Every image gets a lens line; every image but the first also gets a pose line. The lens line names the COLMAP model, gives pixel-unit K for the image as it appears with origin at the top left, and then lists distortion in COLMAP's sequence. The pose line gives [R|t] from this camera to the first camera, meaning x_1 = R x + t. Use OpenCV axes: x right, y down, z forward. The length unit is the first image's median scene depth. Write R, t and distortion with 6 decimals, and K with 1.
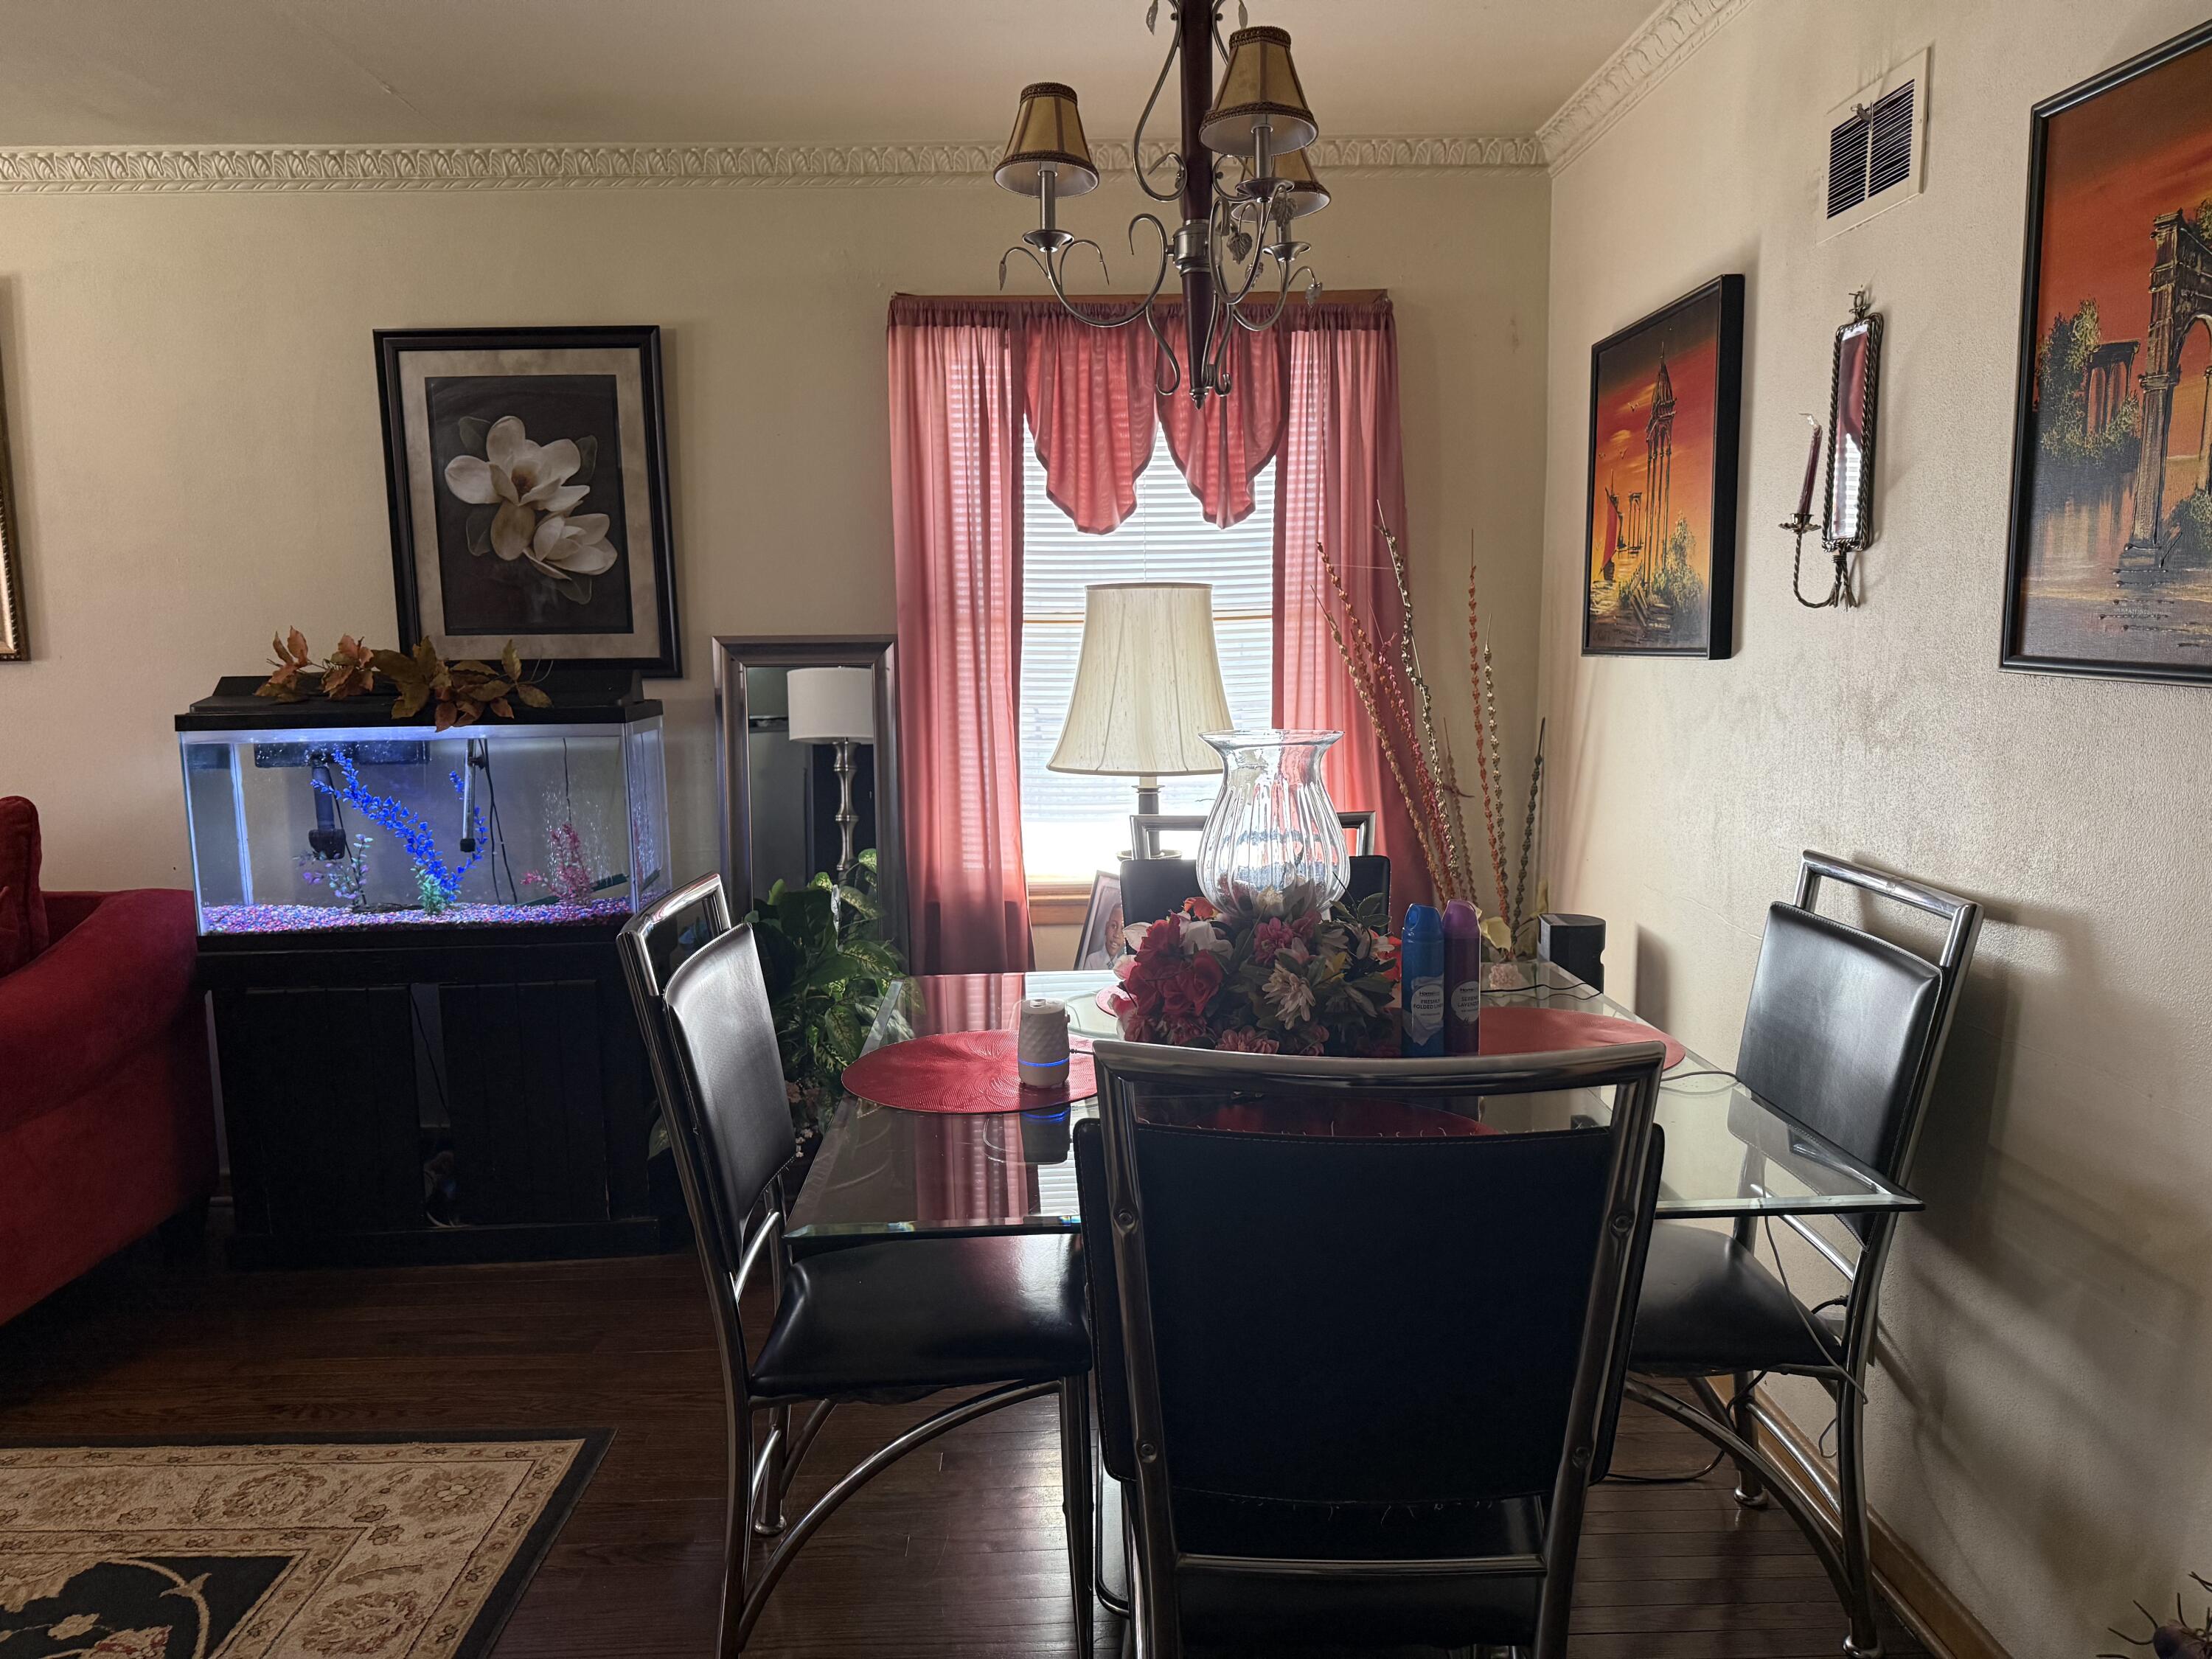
lens RADIAL K [[1573.6, 0, 1121.7], [0, 1573.6, 830.1], [0, 0, 1]] dist [0.082150, -0.107650]
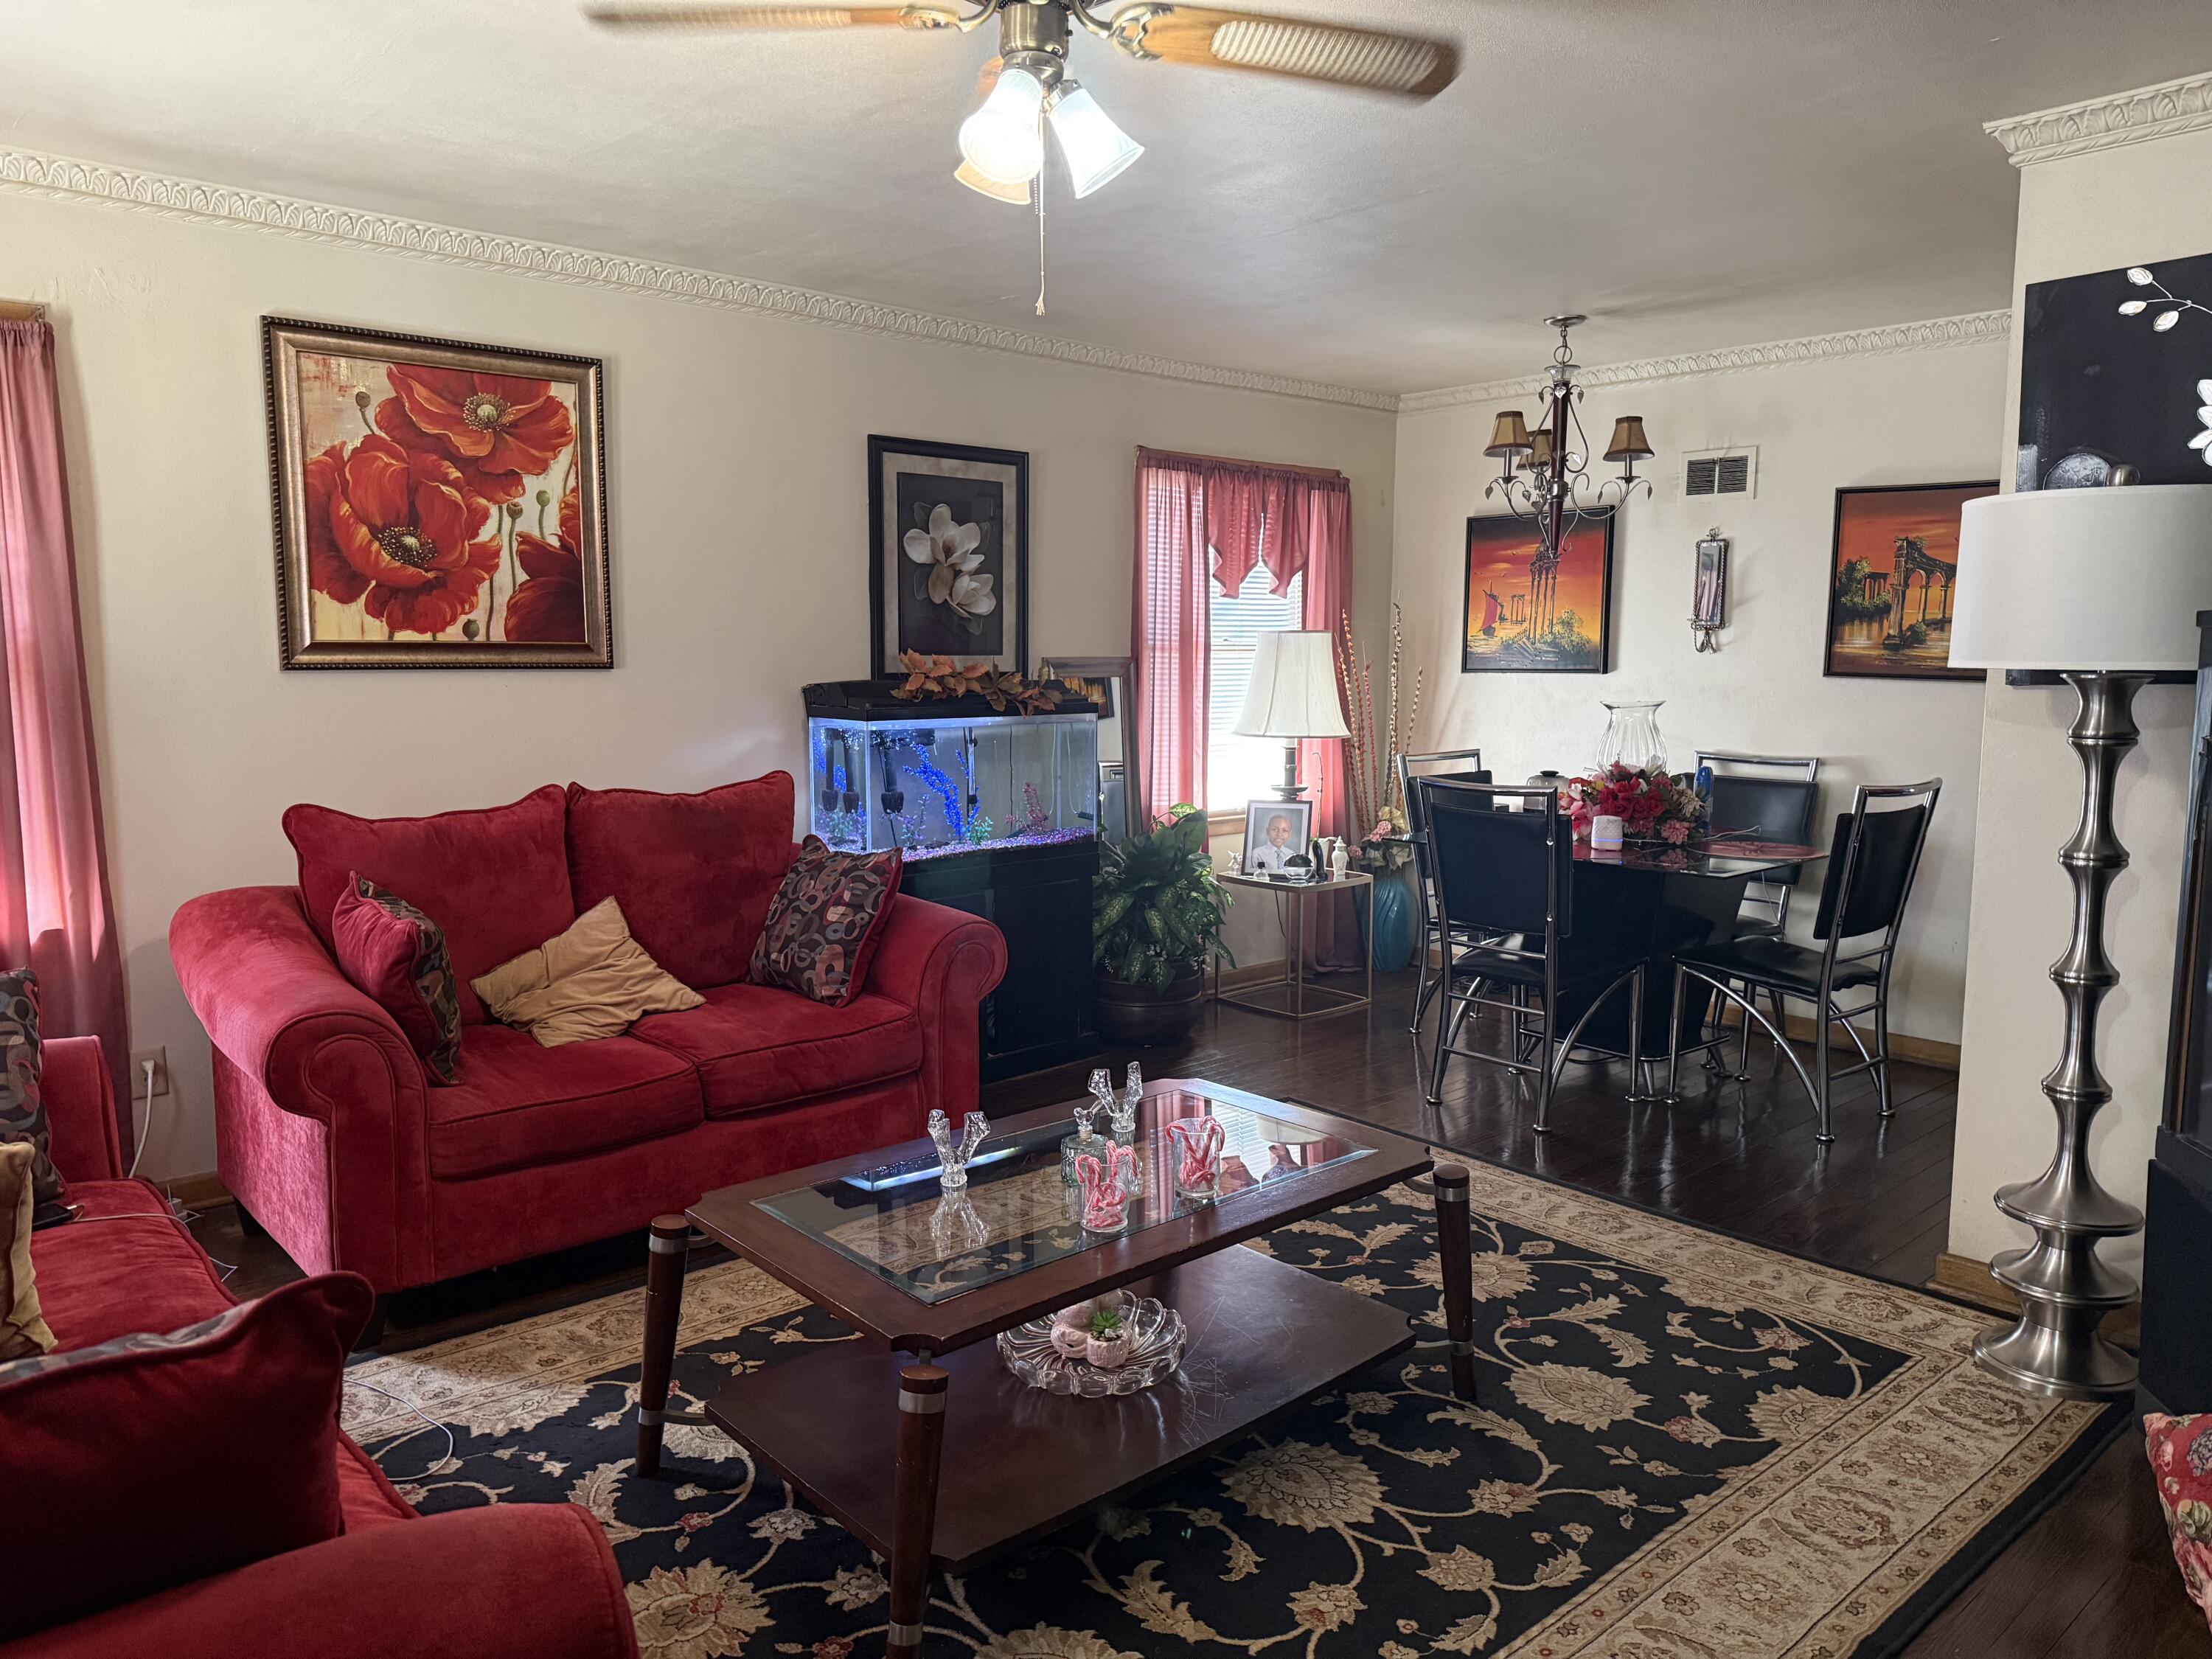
lens RADIAL K [[1573.6, 0, 1102.9], [0, 1573.6, 848.9], [0, 0, 1]] dist [0.082150, -0.107650]
pose [[0.744888, -0.067660, 0.663750, -1.253678], [0.070460, 0.997259, 0.022583, 0.029187], [-0.663459, 0.029946, 0.747613, -0.154925]]
